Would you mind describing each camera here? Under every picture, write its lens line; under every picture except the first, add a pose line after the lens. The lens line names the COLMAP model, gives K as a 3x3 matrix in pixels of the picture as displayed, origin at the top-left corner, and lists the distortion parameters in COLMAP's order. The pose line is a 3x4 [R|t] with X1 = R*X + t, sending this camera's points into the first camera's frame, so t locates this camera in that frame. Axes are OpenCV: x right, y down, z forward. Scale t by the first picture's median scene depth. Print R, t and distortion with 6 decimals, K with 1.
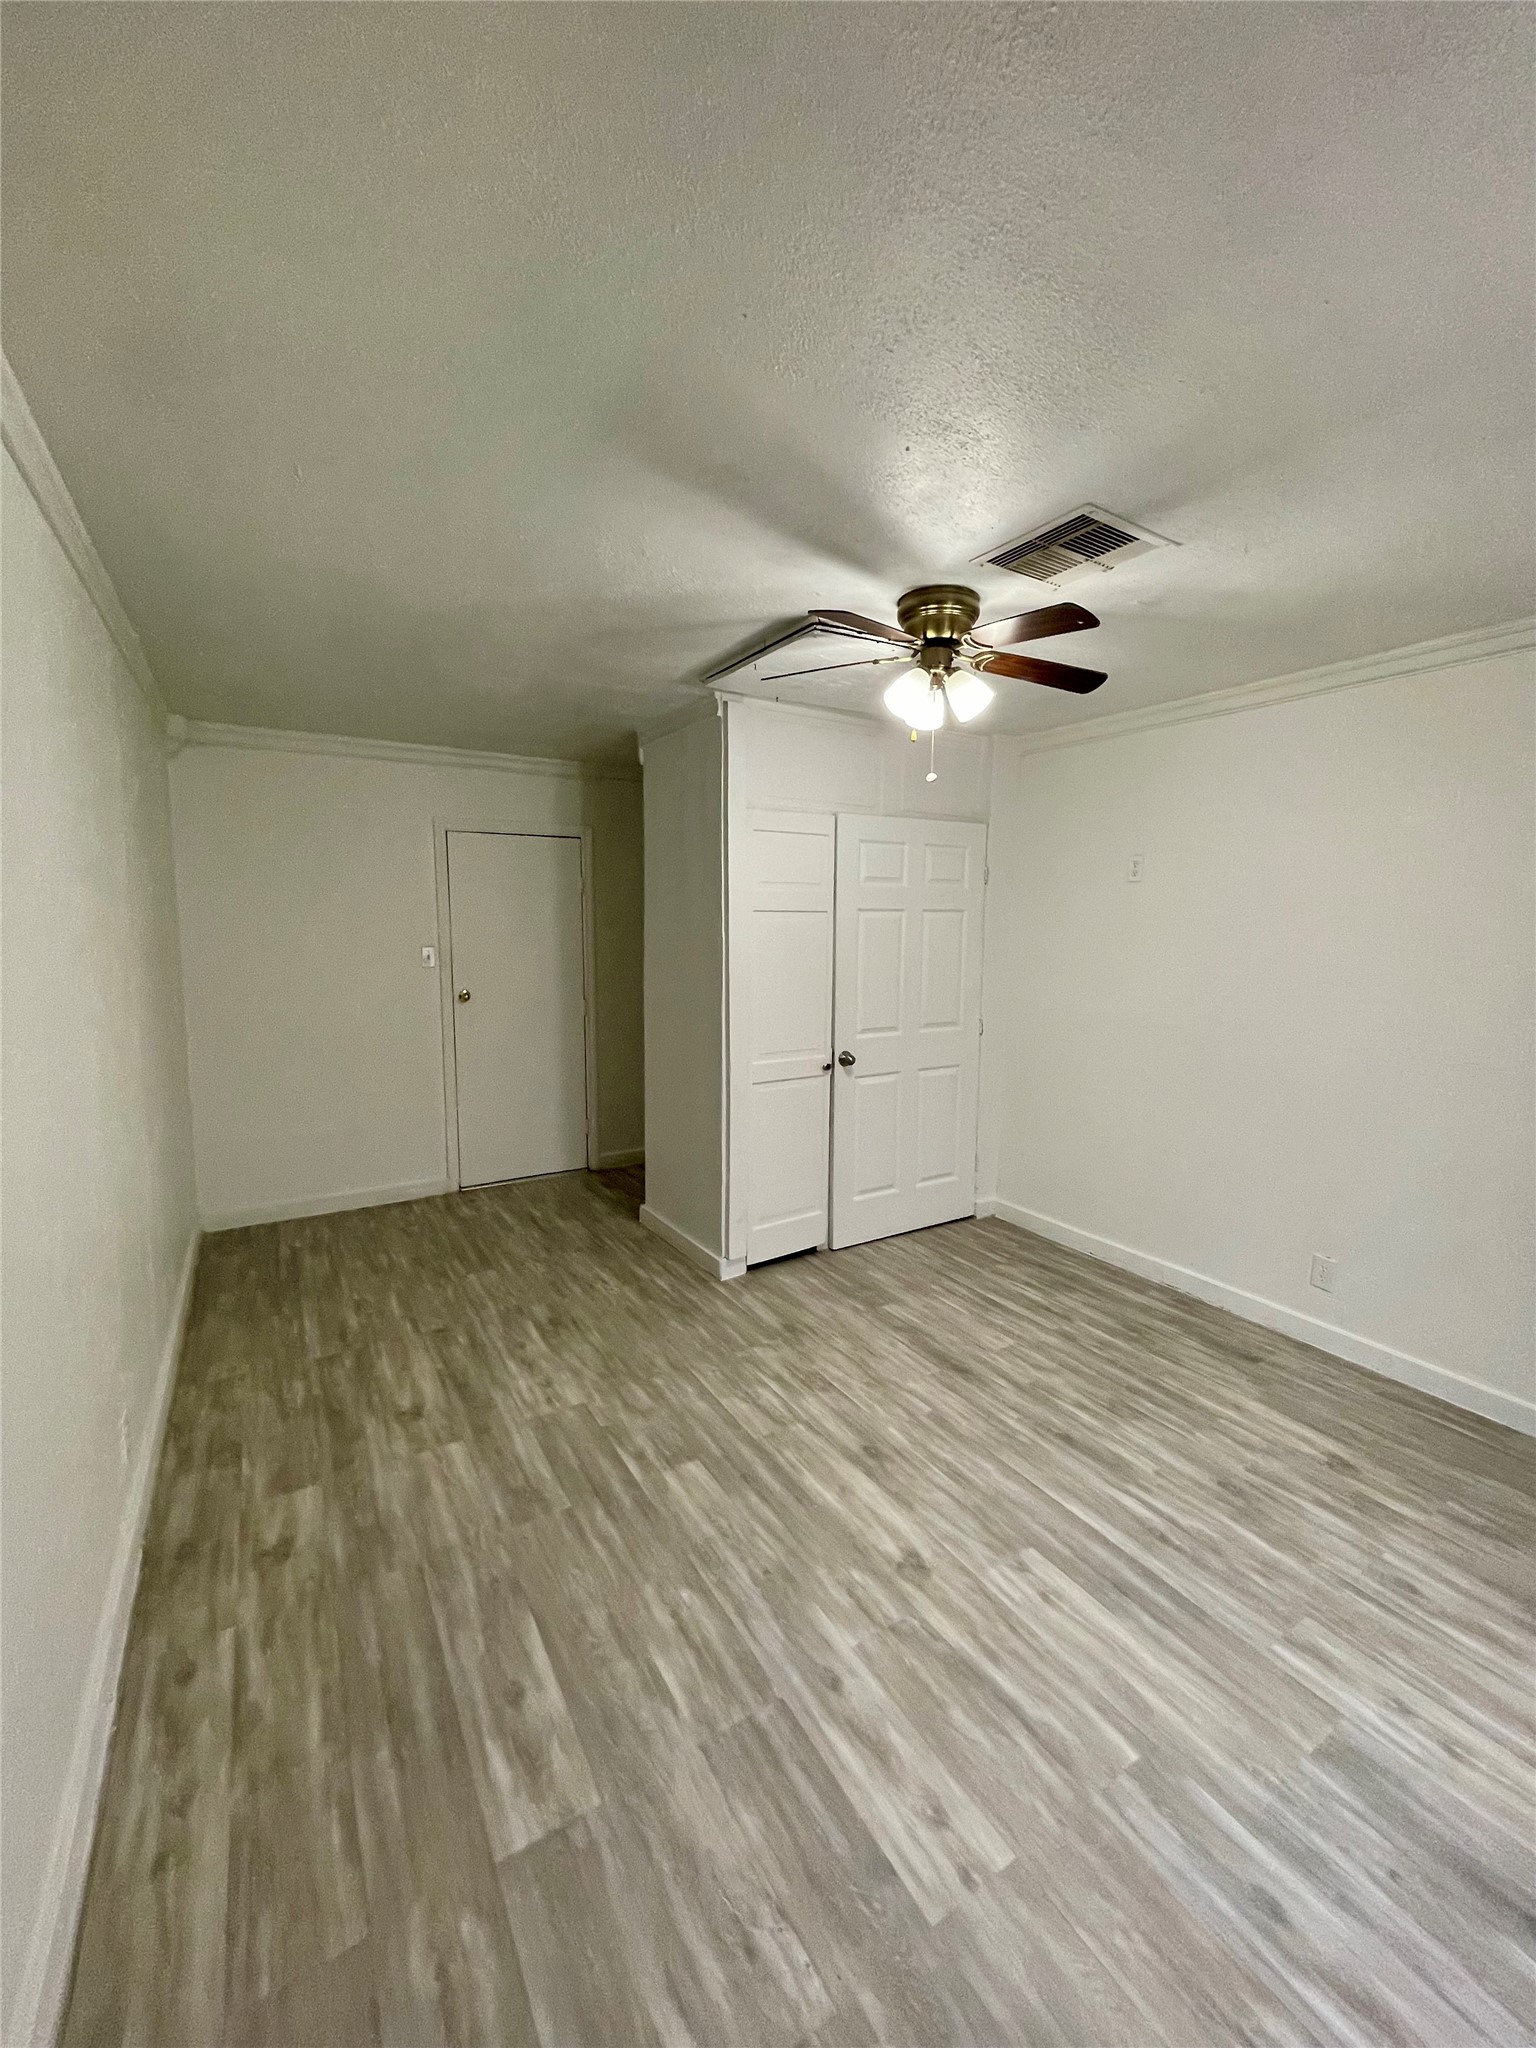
lens RADIAL K [[833.5, 0, 767.2], [0, 833.5, 1016.7], [0, 0, 1]] dist [-0.002362, 0.000803]
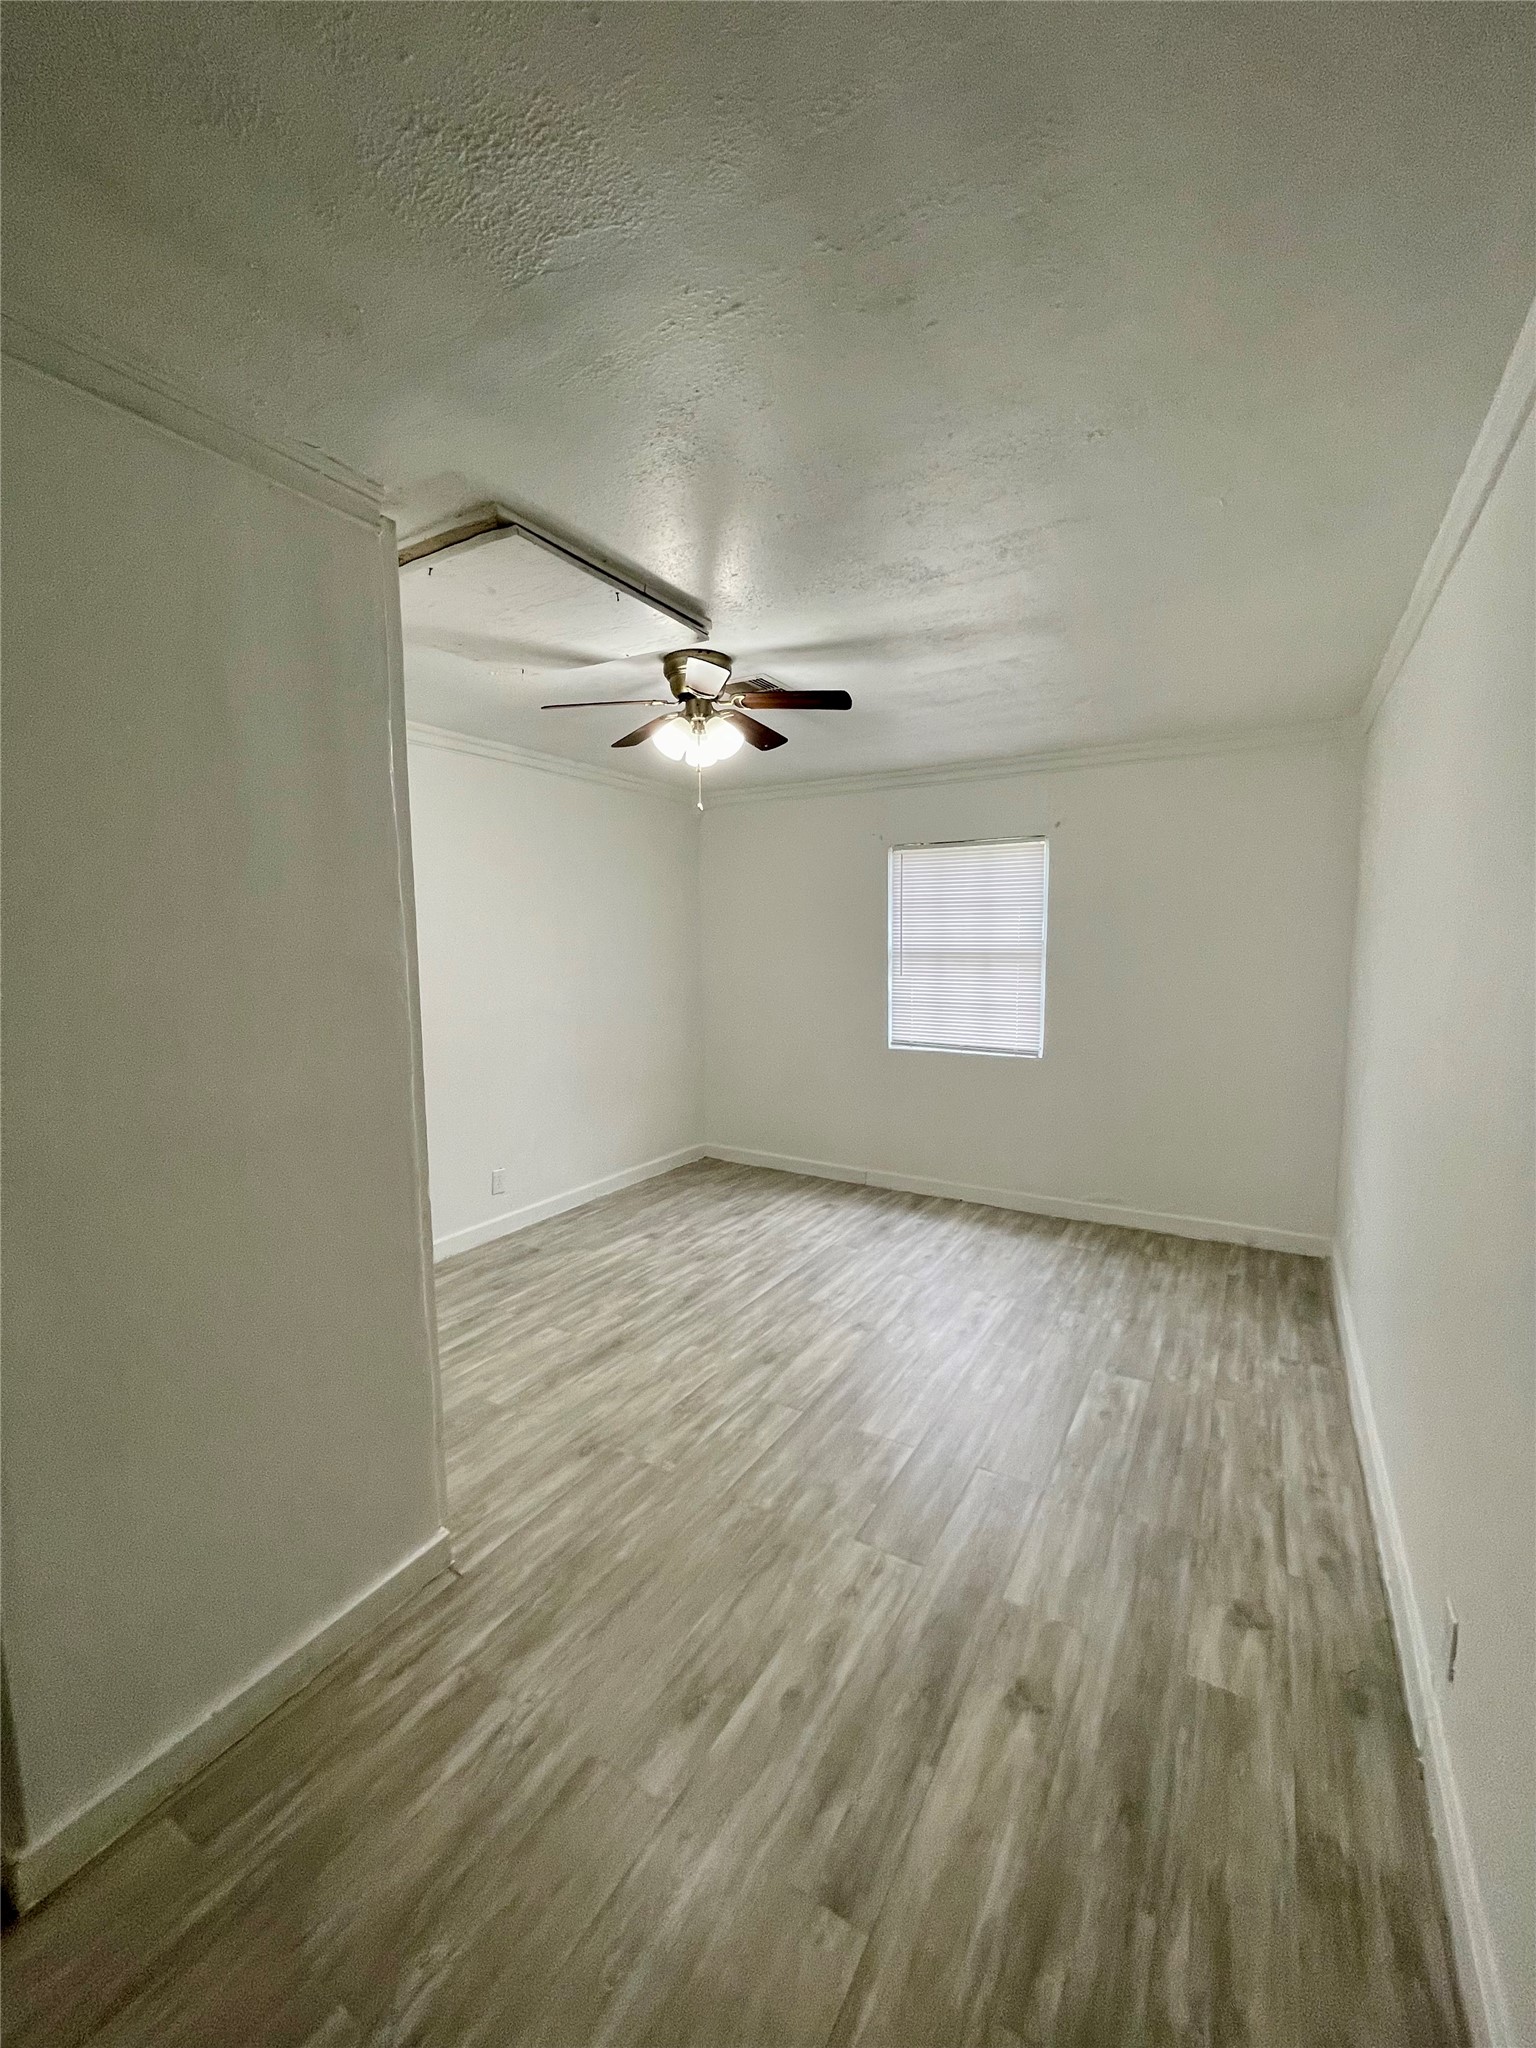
lens RADIAL K [[833.5, 0, 766.2], [0, 833.5, 1023.1], [0, 0, 1]] dist [-0.002362, 0.000803]
pose [[-0.470782, -0.101239, 0.876422, -0.880319], [0.101442, 0.980594, 0.167763, -0.166101], [-0.876399, 0.167885, -0.451376, 1.444402]]
